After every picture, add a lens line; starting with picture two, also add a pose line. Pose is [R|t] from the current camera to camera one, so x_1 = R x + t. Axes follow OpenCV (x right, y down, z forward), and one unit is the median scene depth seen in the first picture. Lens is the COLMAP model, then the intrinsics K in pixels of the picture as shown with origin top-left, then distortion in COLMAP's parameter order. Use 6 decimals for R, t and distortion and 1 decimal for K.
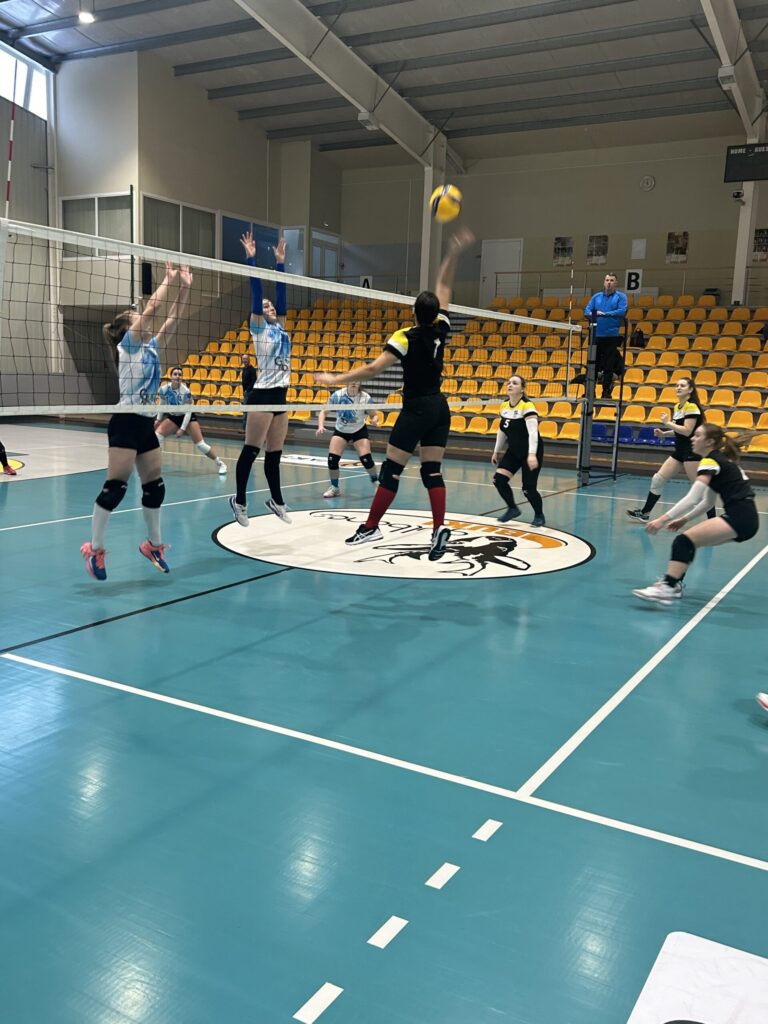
lens RADIAL K [[928.9, 0, 384.0], [0, 928.9, 512.0], [0, 0, 1]] dist [0.000048, 0.006896]
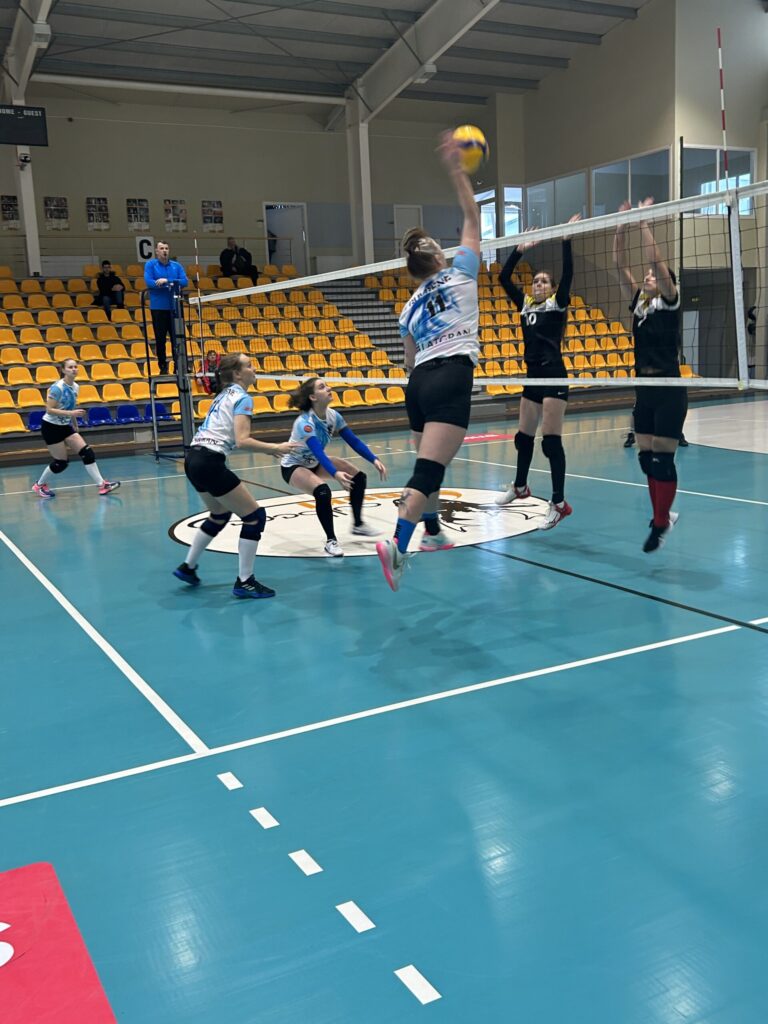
lens RADIAL K [[989.2, 0, 384.0], [0, 989.2, 512.0], [0, 0, 1]] dist [-0.003602, -0.028693]
pose [[0.526407, -0.198709, 0.826686, -0.526169], [0.187880, 0.975456, 0.114833, -0.063279], [-0.829214, 0.094869, 0.550821, 0.296174]]
